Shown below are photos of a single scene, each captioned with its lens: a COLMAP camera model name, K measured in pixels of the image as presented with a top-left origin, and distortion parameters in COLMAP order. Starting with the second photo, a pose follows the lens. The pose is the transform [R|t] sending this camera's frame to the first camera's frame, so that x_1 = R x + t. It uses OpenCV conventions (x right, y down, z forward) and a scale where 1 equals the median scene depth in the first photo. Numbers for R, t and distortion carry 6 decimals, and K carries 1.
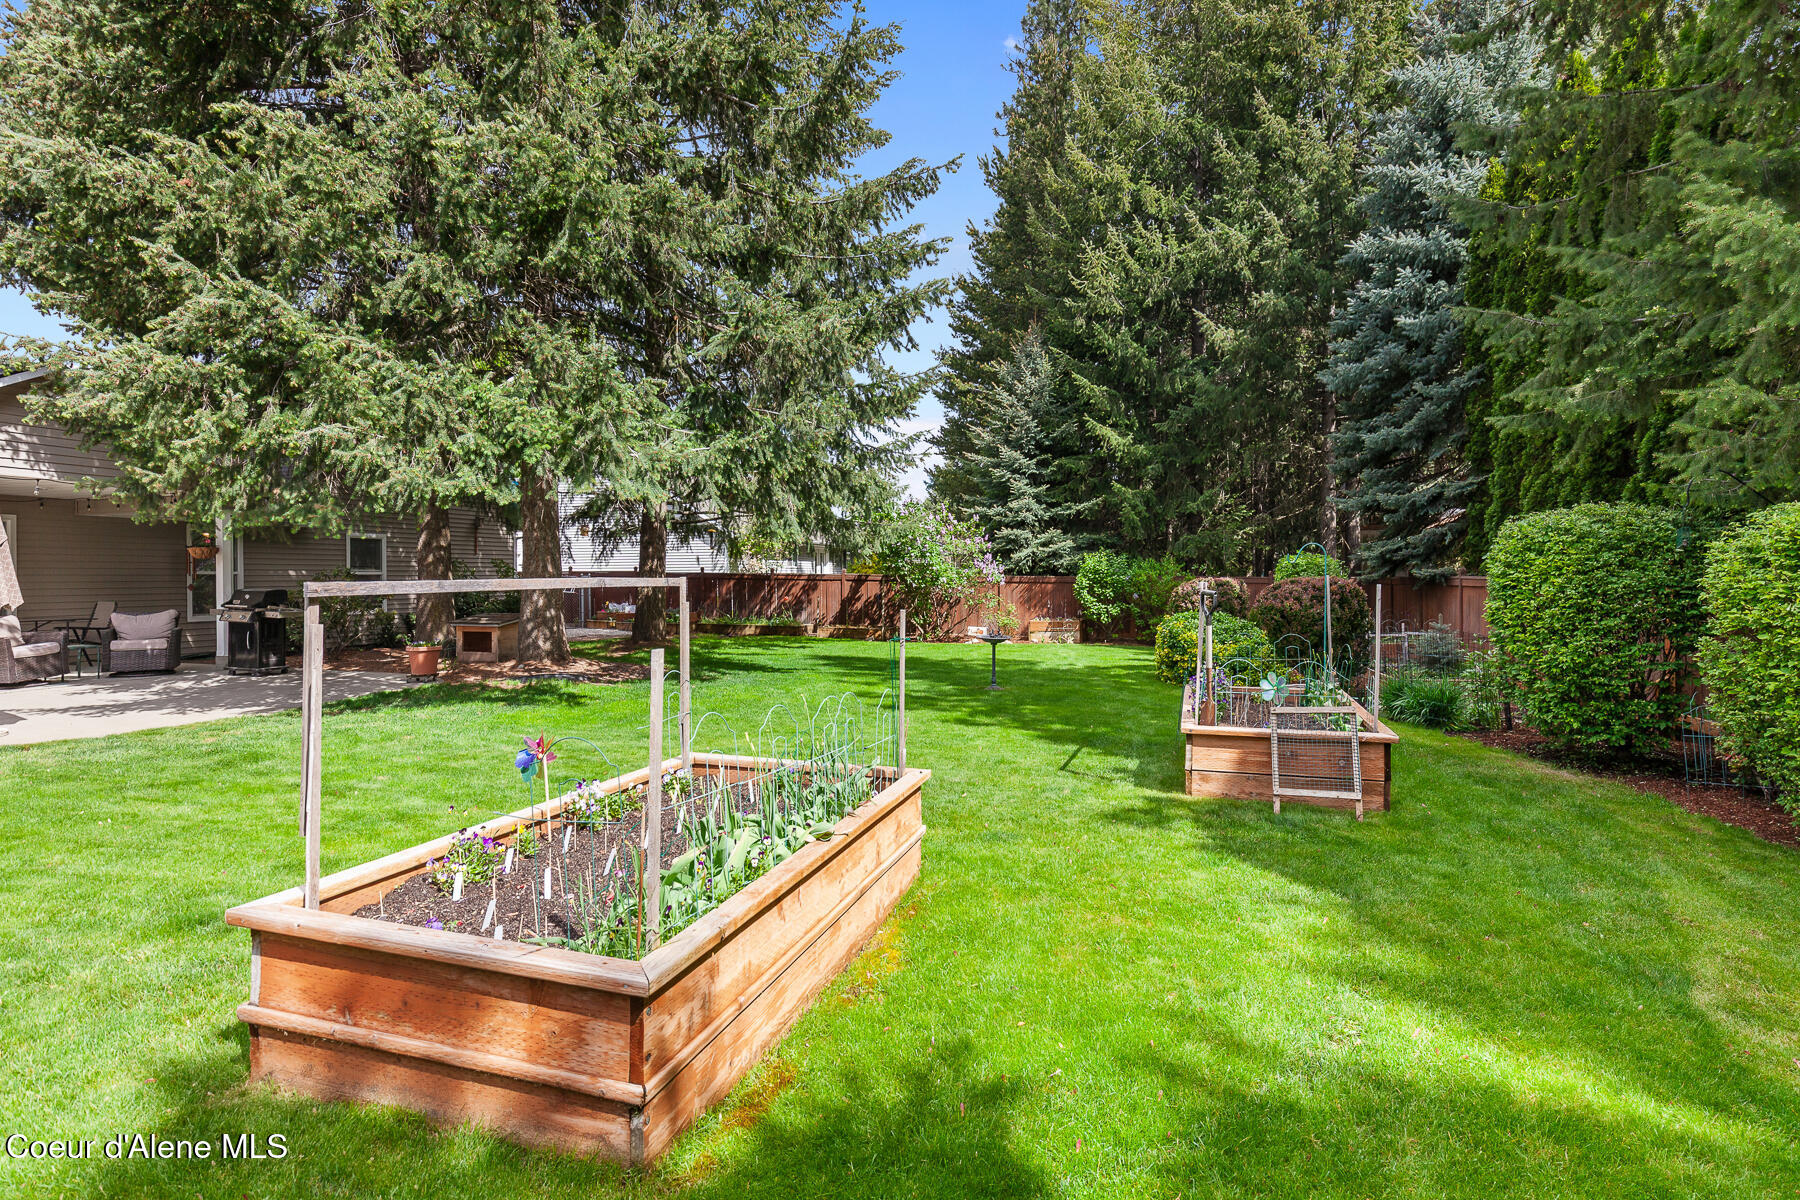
lens RADIAL K [[914.1, 0, 904.1], [0, 914.1, 594.4], [0, 0, 1]] dist [-0.003550, -0.000778]
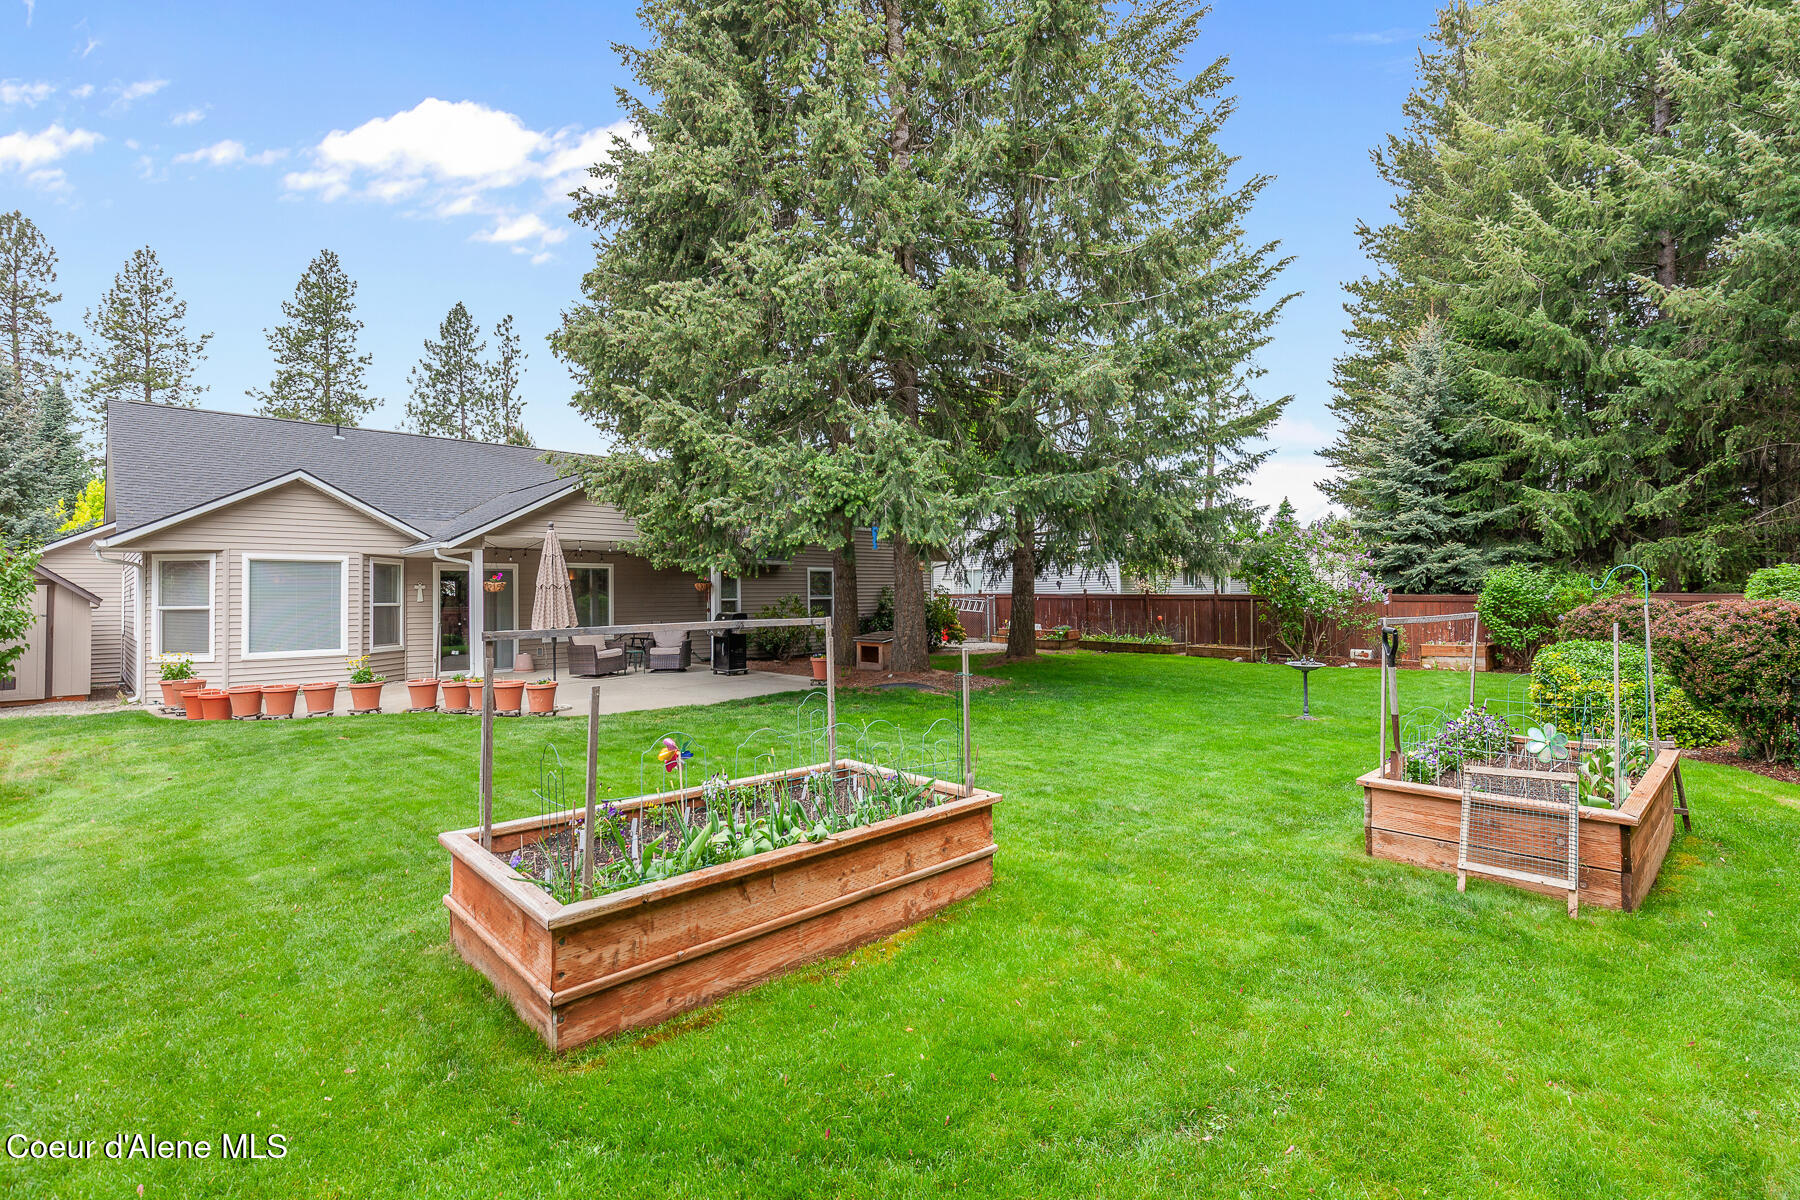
lens RADIAL K [[840.0, 0, 897.3], [0, 840.0, 590.3], [0, 0, 1]] dist [0.002651, 0.000889]
pose [[0.867378, -0.013077, -0.497478, 0.109648], [0.002612, 0.999761, -0.021725, -0.008380], [0.497643, 0.017544, 0.867205, 0.014623]]
